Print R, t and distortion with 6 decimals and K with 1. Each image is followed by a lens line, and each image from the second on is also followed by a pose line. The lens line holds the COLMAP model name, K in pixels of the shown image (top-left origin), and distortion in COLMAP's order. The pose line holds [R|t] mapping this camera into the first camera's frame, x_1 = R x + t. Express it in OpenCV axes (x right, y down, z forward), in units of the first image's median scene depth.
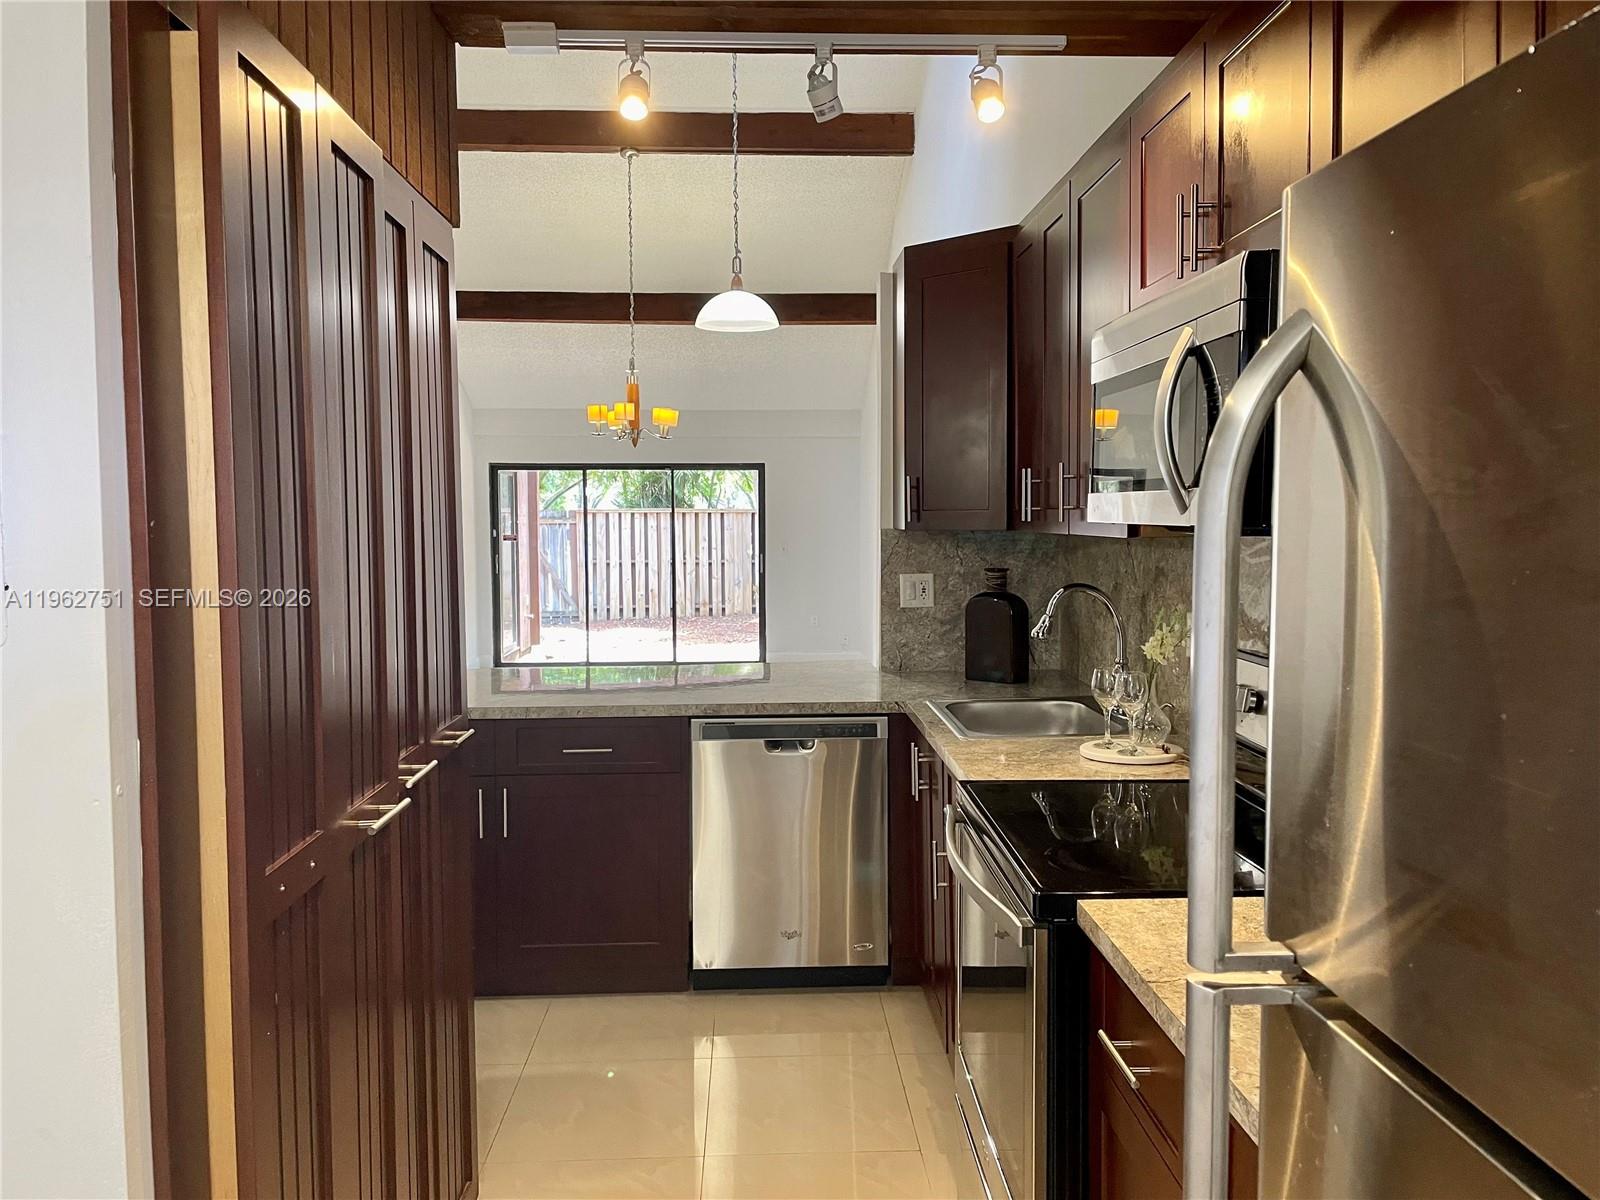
lens RADIAL K [[1211.0, 0, 814.5], [0, 1211.0, 590.8], [0, 0, 1]] dist [0.099454, -0.120581]
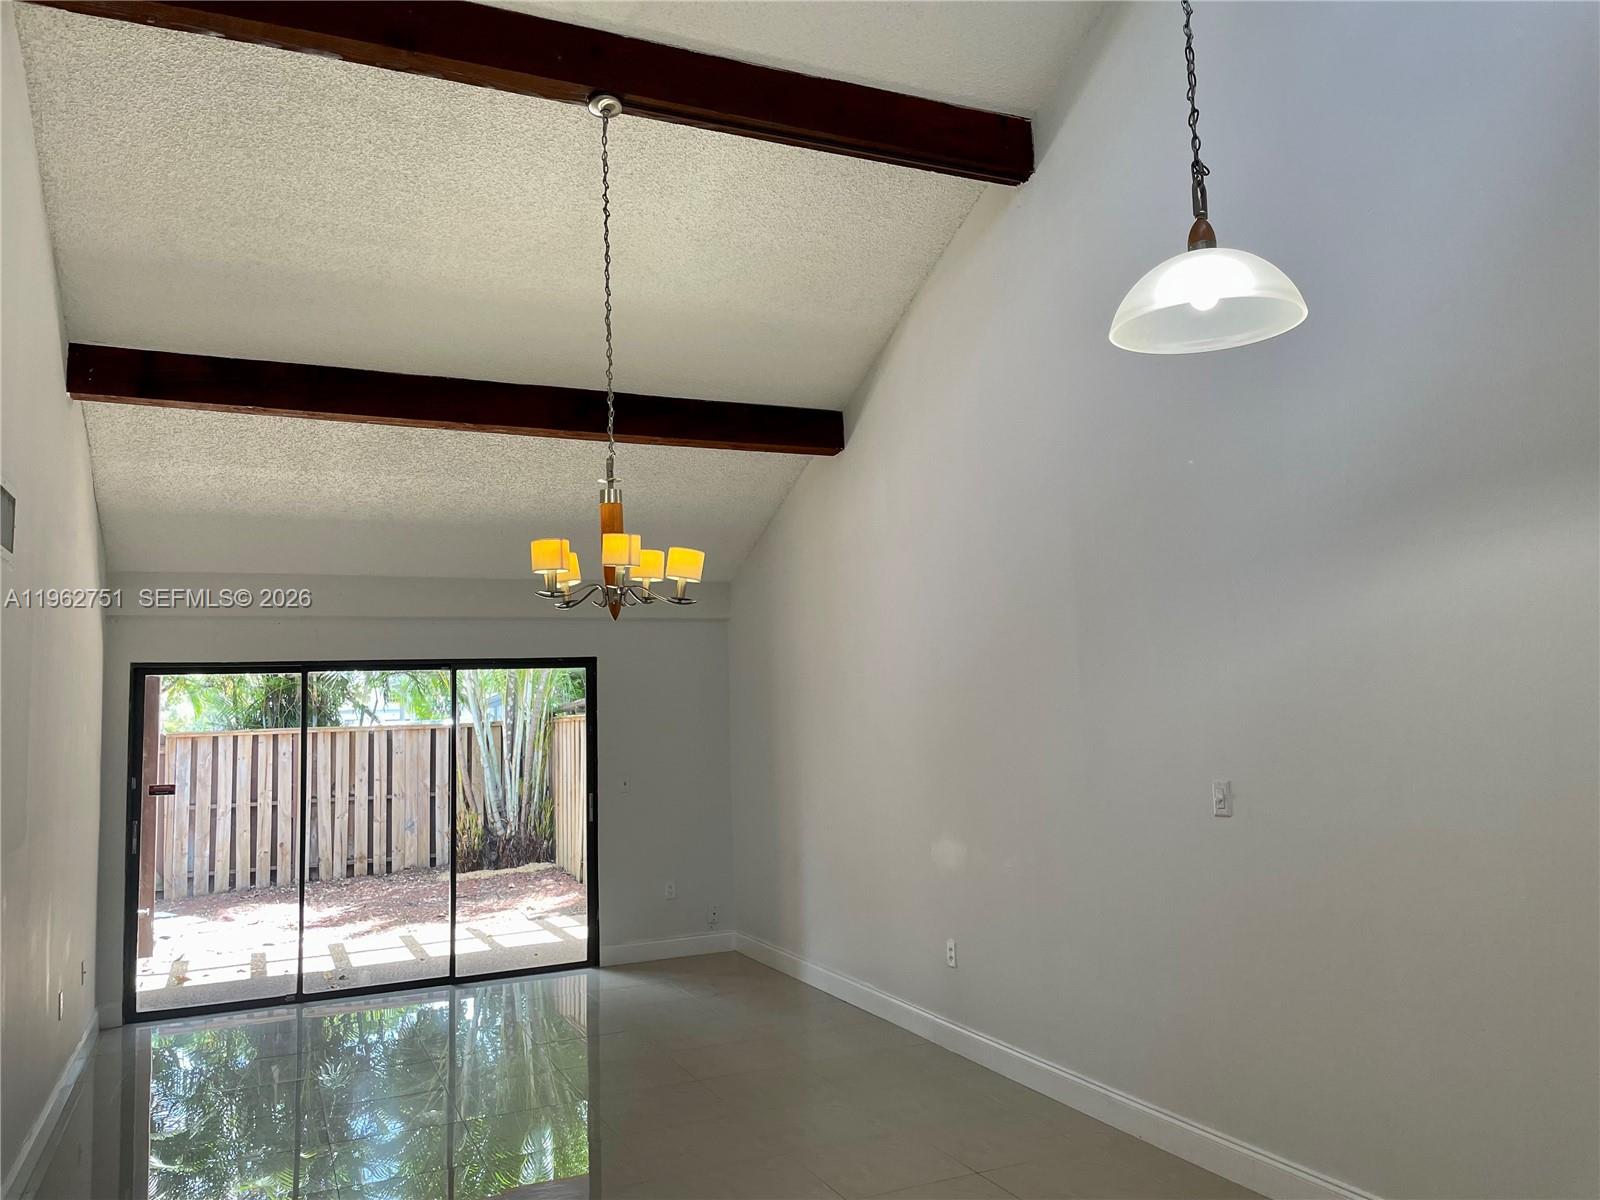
lens RADIAL K [[1211.0, 0, 814.5], [0, 1211.0, 590.8], [0, 0, 1]] dist [0.099454, -0.120581]
pose [[0.928413, 0.010936, 0.371390, -0.113841], [0.050967, 0.986369, -0.156453, -0.018235], [-0.368039, 0.164182, 0.915200, 0.204757]]
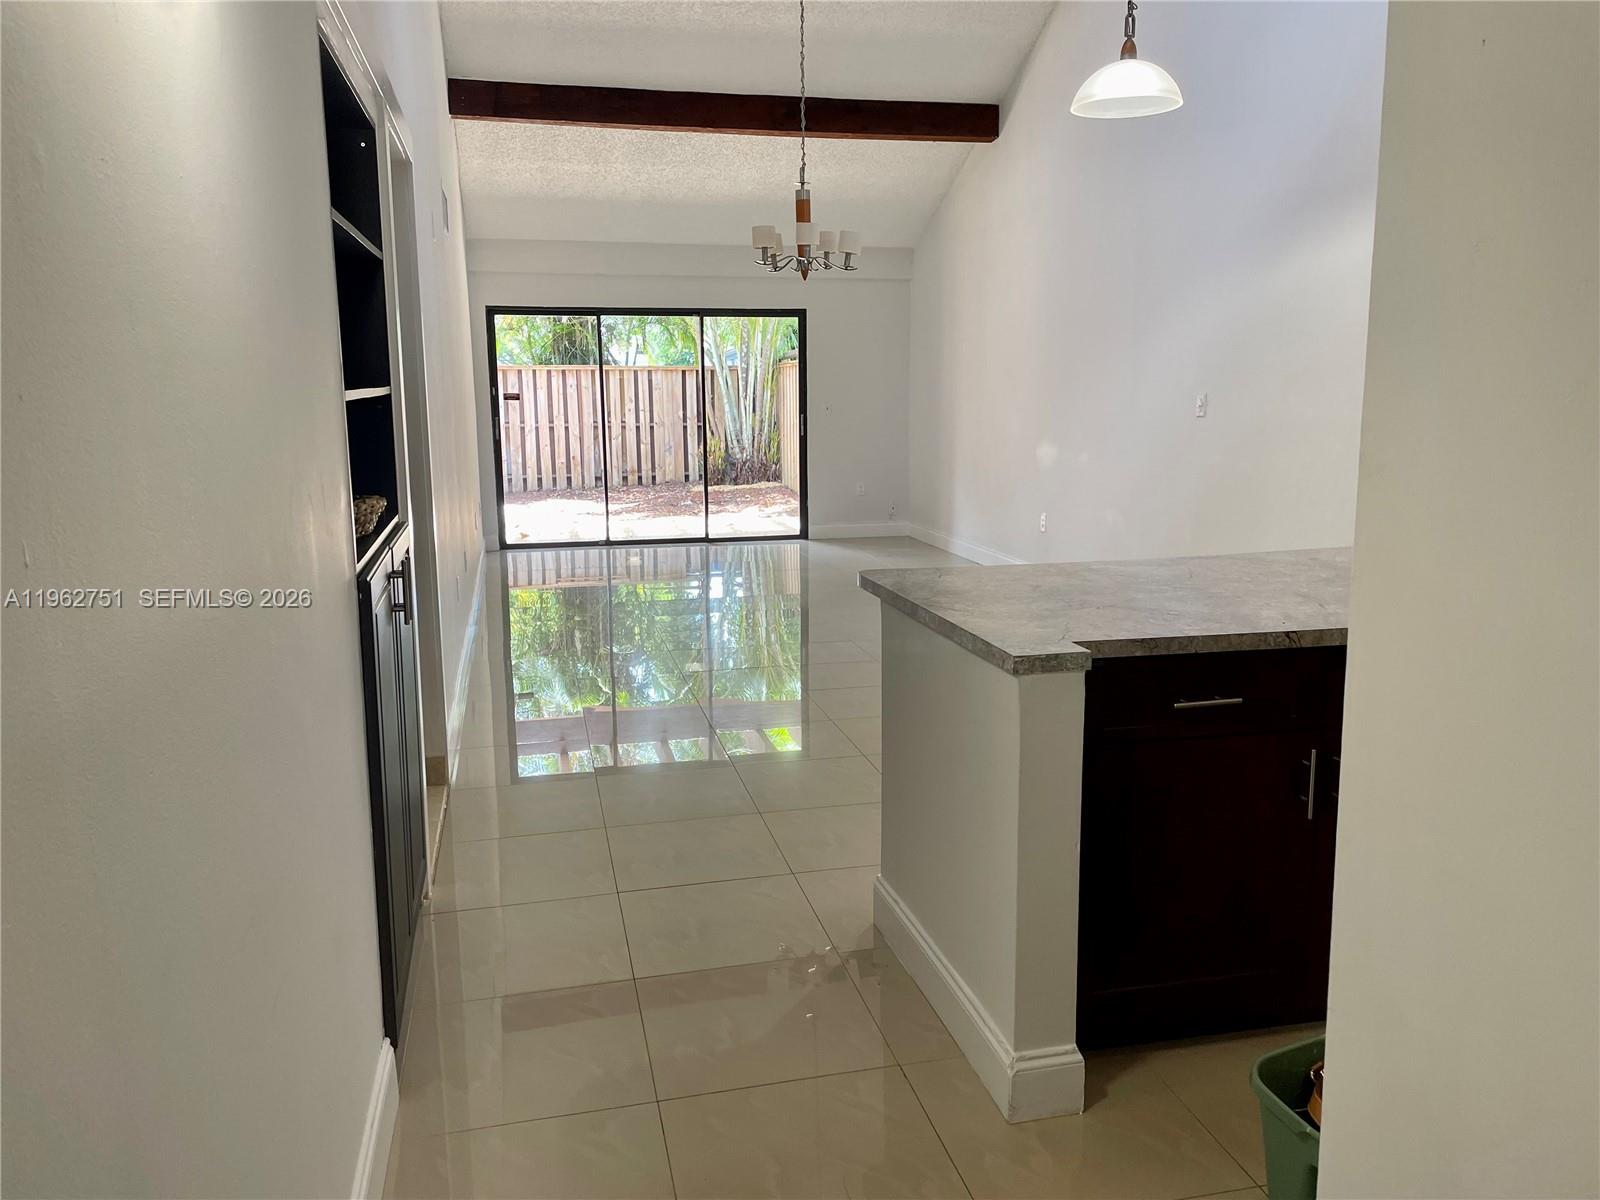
lens RADIAL K [[1211.0, 0, 814.5], [0, 1211.0, 590.8], [0, 0, 1]] dist [0.099454, -0.120581]
pose [[0.981888, -0.036160, 0.185982, -0.130116], [0.015440, 0.993625, 0.111674, -0.000238], [-0.188834, -0.106779, 0.976186, 0.071436]]
